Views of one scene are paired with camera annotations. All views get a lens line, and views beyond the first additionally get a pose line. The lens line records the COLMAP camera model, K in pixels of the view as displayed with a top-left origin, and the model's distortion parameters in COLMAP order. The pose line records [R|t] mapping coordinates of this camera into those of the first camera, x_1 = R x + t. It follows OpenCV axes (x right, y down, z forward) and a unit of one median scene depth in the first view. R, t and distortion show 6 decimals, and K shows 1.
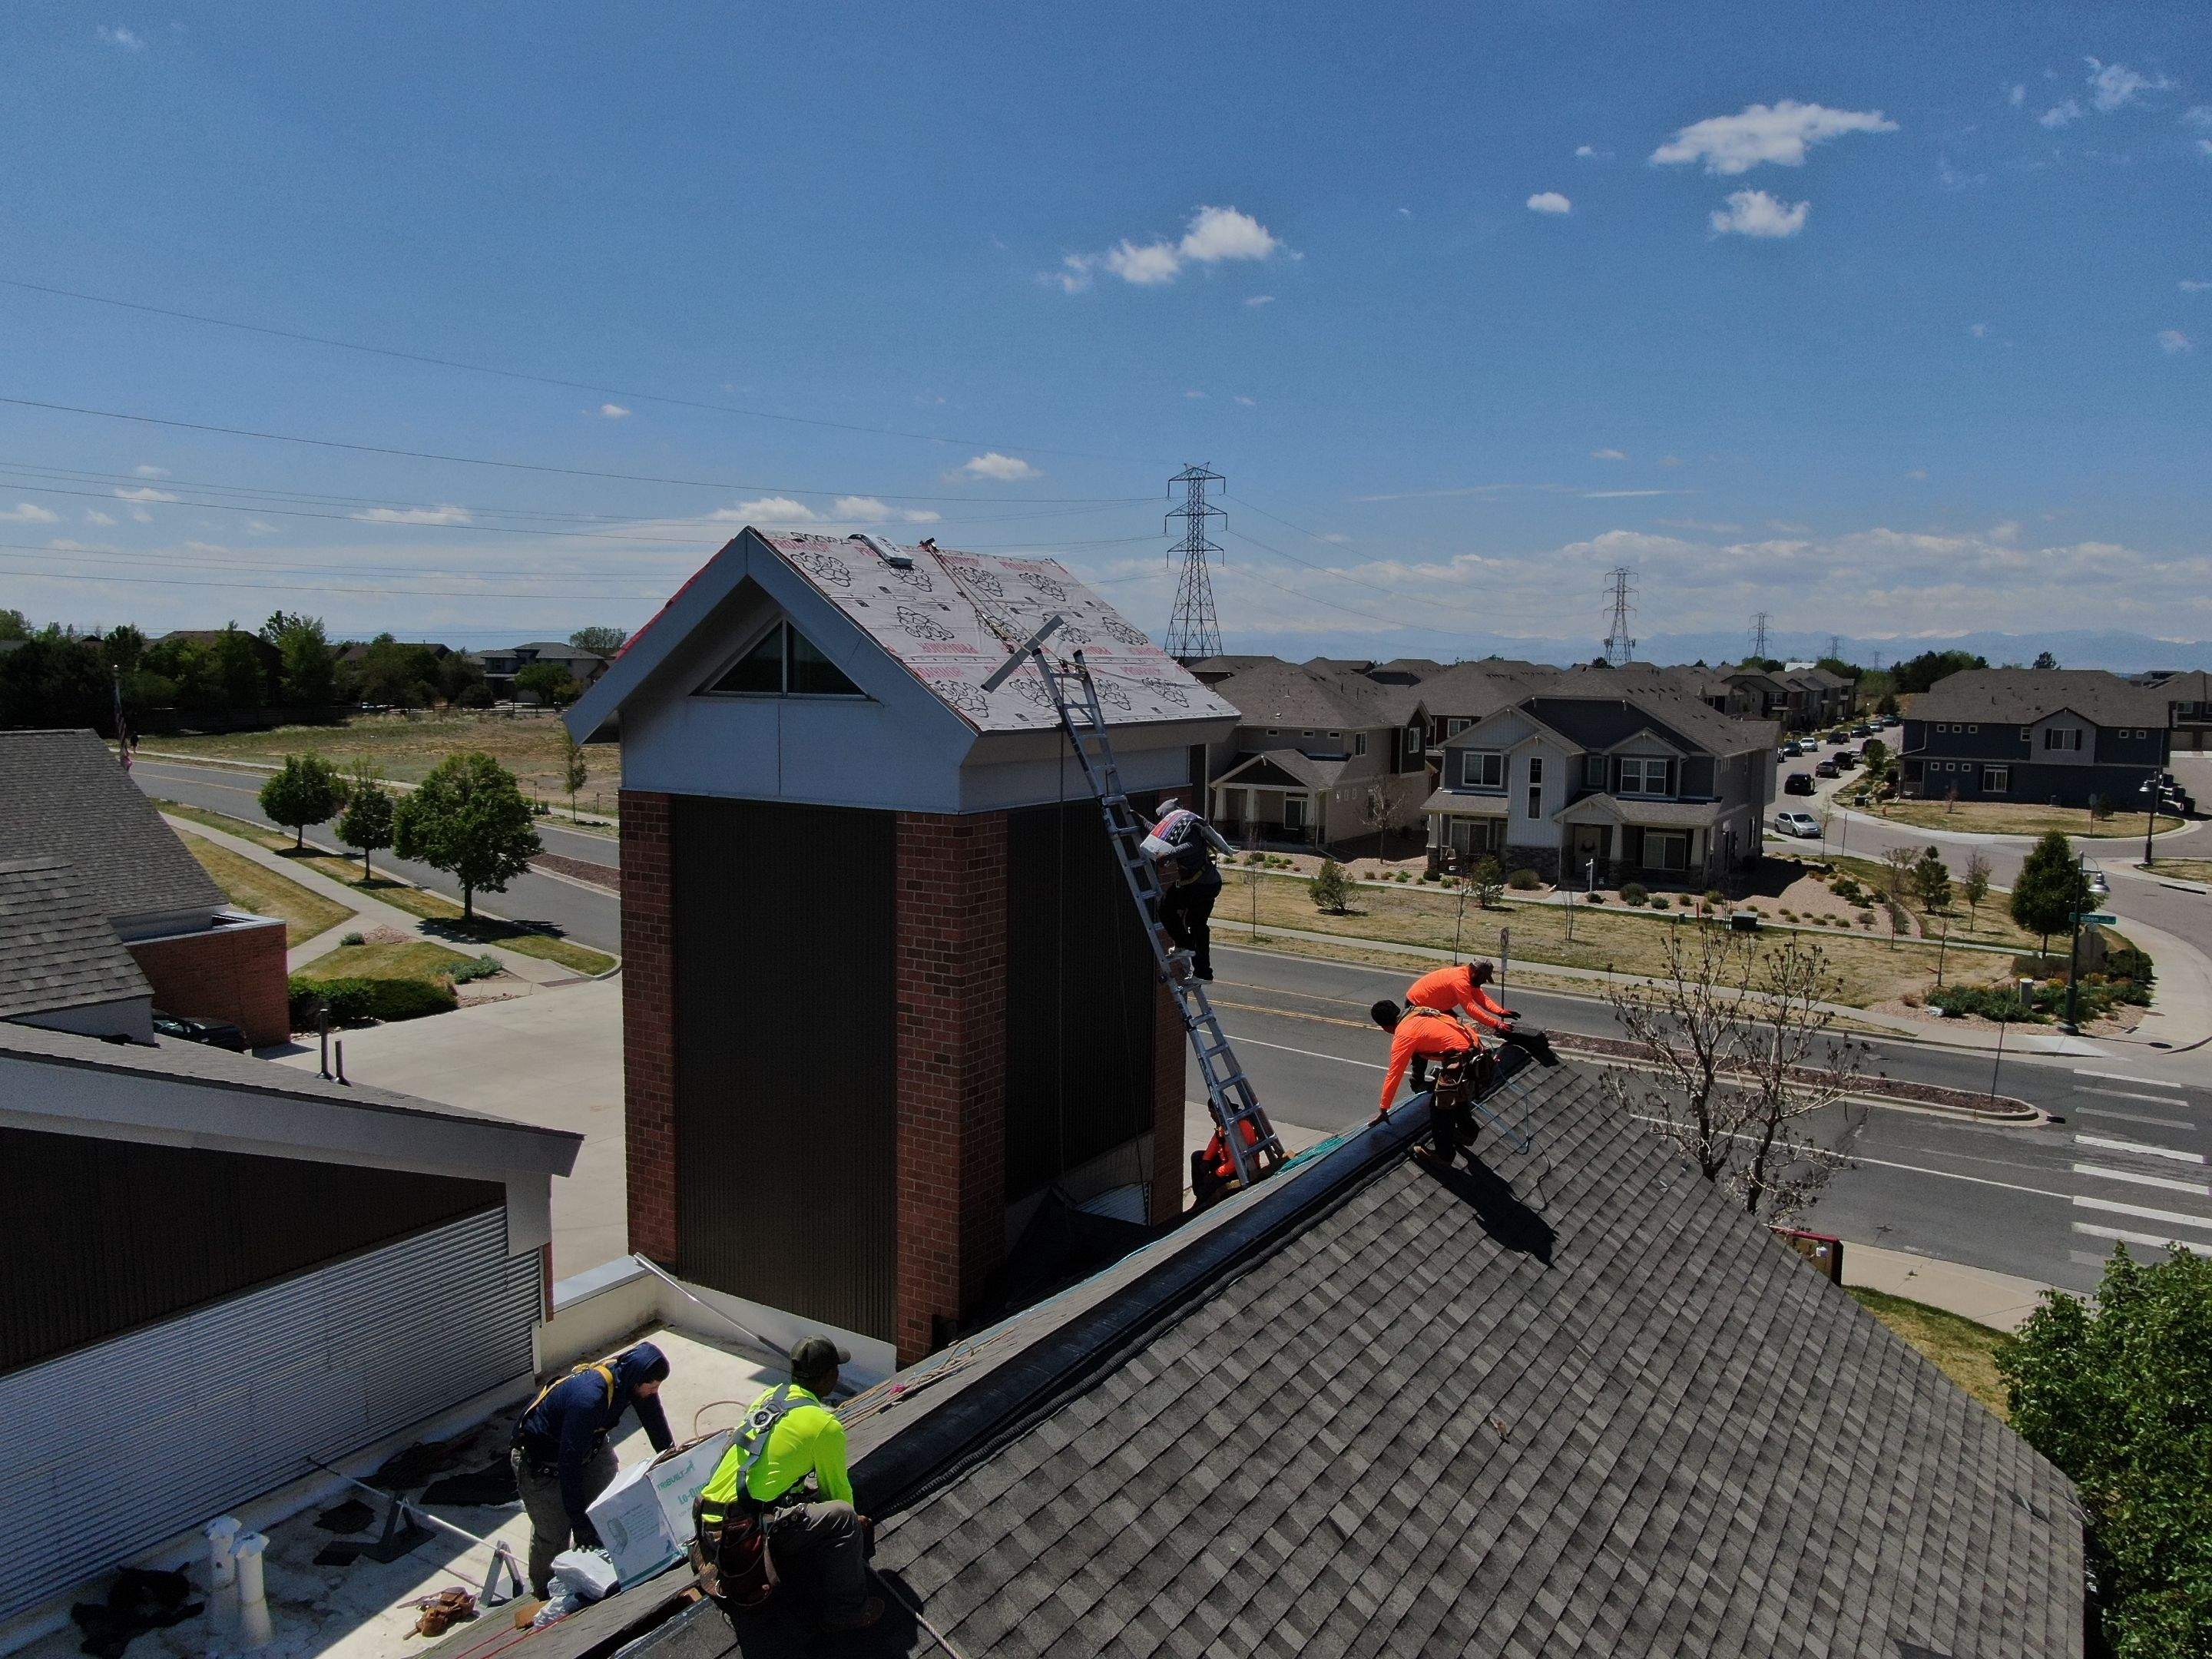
lens RADIAL K [[1597.4, 0, 1112.1], [0, 1597.4, 829.4], [0, 0, 1]] dist [-0.019535, 0.011031]
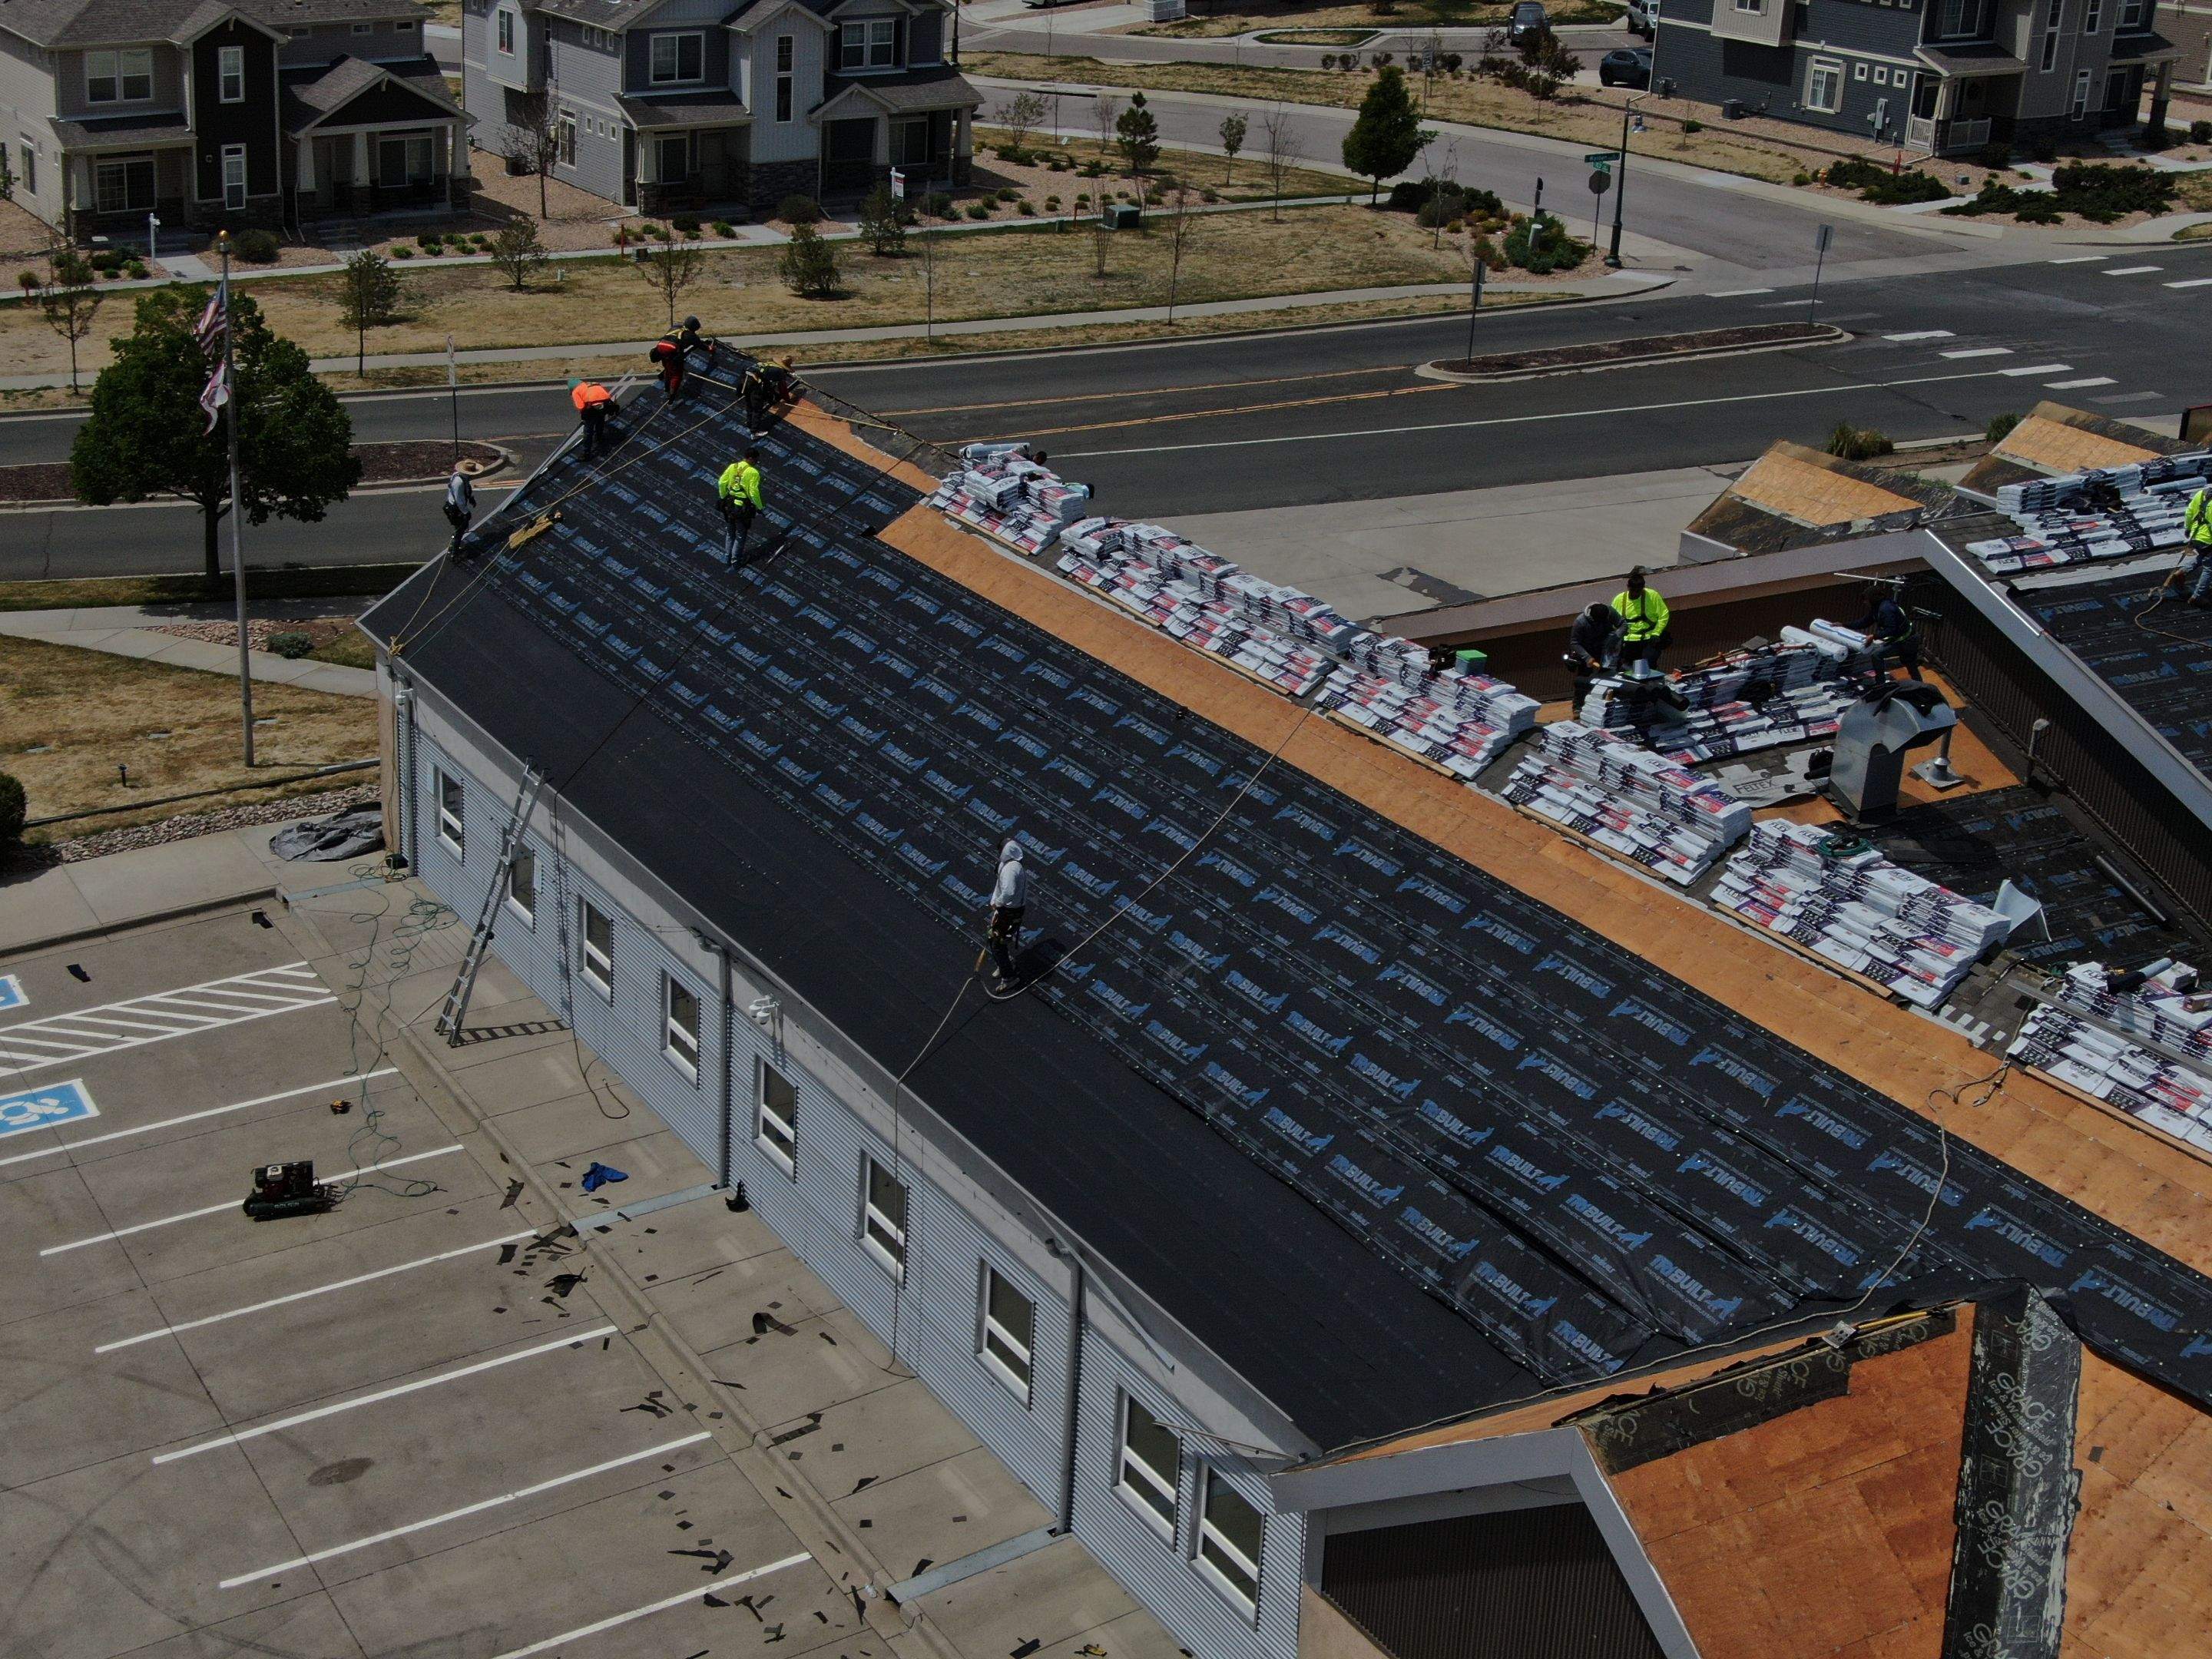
lens RADIAL K [[3086.3, 0, 1106.0], [0, 3086.3, 829.5], [0, 0, 1]] dist [-0.022962, -0.011313]
pose [[0.491573, -0.328149, 0.806644, -0.986128], [0.089615, 0.940430, 0.327963, -0.163299], [-0.866213, -0.088931, 0.491697, 0.150198]]
